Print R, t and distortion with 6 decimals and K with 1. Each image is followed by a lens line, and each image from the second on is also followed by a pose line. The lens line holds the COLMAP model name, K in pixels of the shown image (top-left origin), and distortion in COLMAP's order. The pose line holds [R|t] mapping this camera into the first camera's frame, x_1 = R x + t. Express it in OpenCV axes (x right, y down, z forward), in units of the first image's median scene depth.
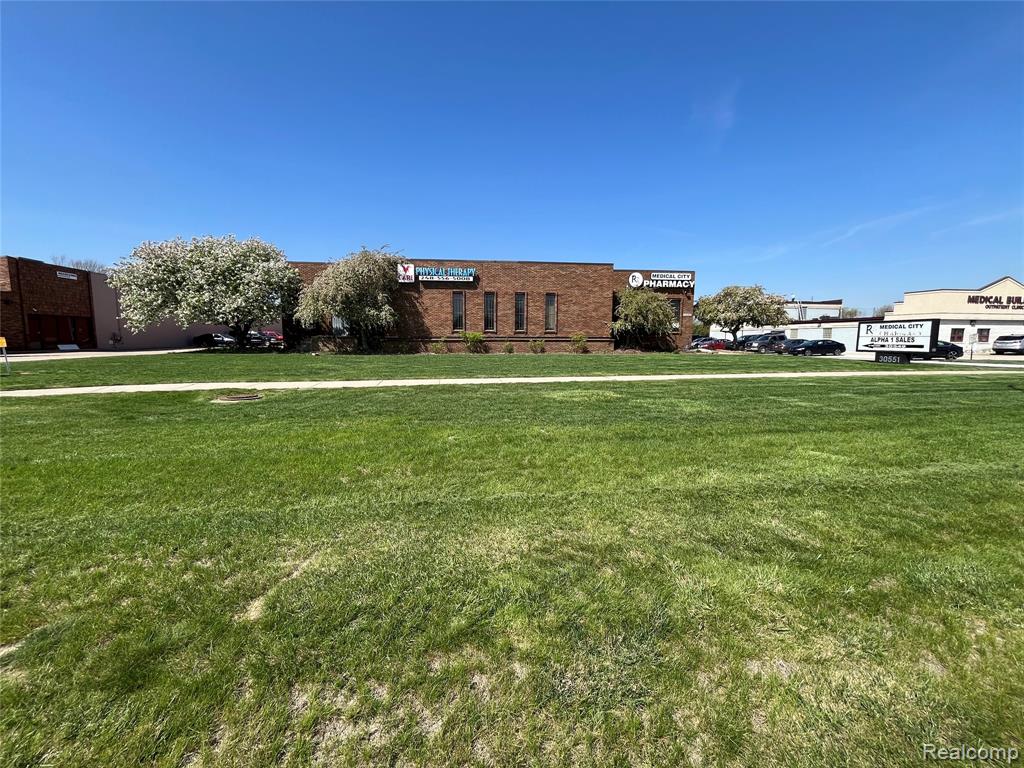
lens RADIAL K [[415.3, 0, 513.0], [0, 415.3, 381.7], [0, 0, 1]] dist [-0.000776, 0.000290]
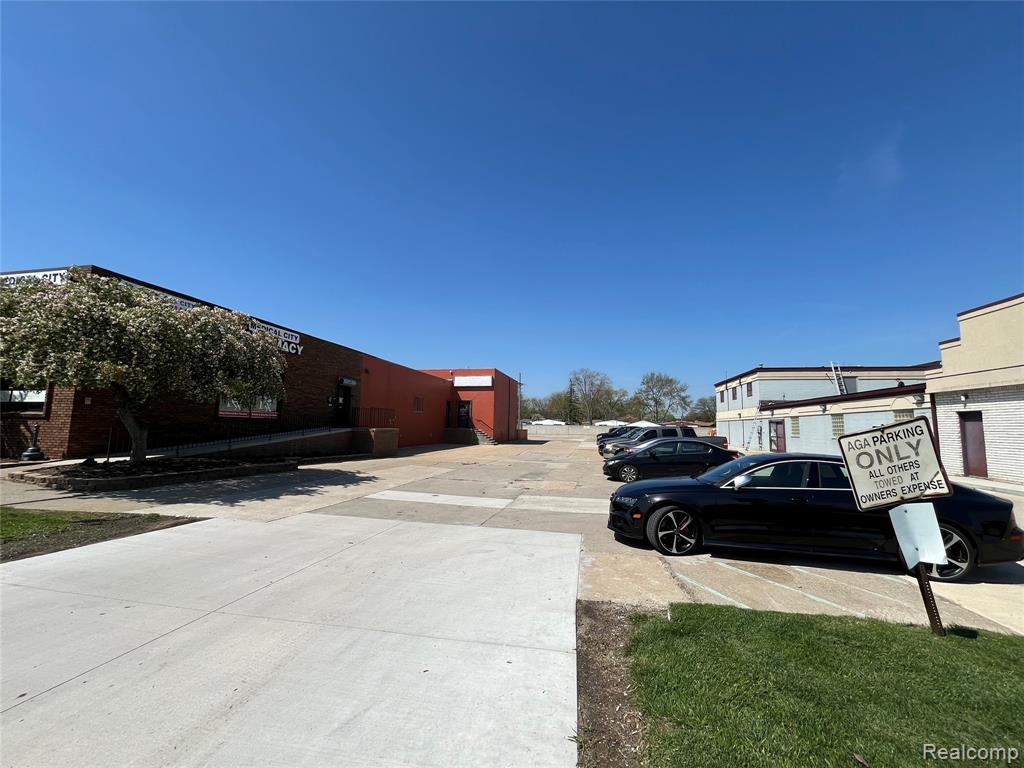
lens RADIAL K [[413.5, 0, 501.5], [0, 413.5, 390.1], [0, 0, 1]] dist [-0.001027, 0.000041]
pose [[0.936176, -0.016547, -0.351142, 1.194594], [-0.052684, 0.981005, -0.186689, -0.110013], [0.347561, 0.193273, 0.917522, 0.950791]]
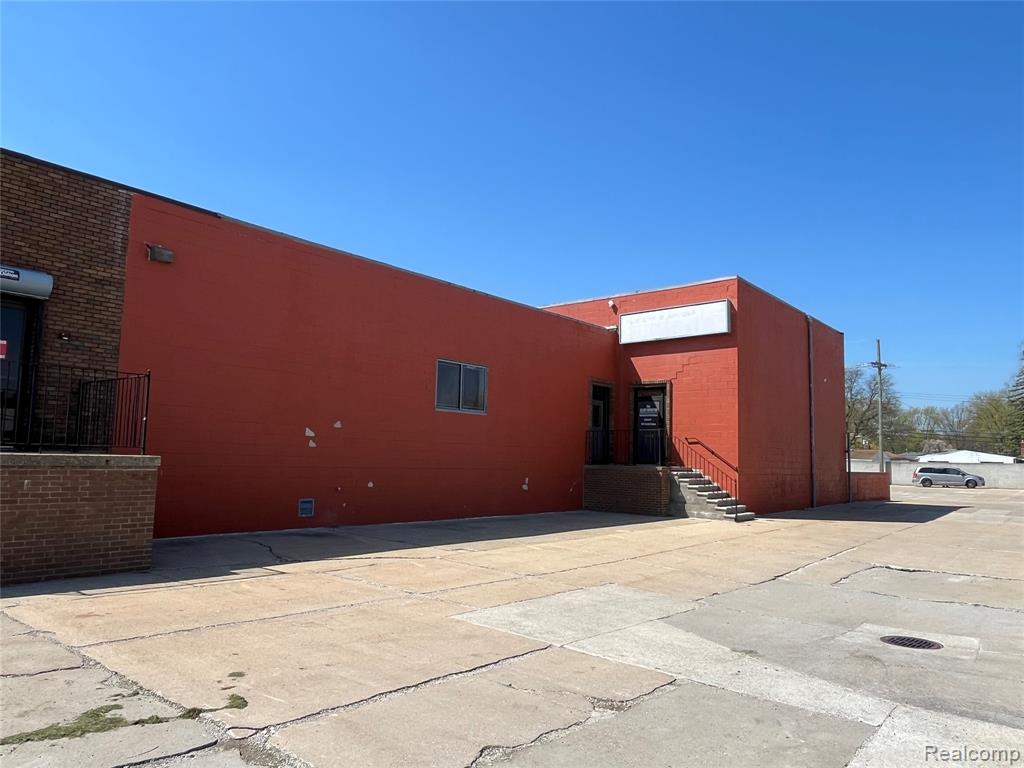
lens RADIAL K [[712.1, 0, 516.4], [0, 712.1, 384.2], [0, 0, 1]] dist [0.000345, -0.002434]
pose [[0.686508, -0.065879, -0.724132, 1.048485], [-0.097064, 0.978671, -0.181057, -0.176418], [0.720615, 0.194585, 0.665471, 1.642168]]
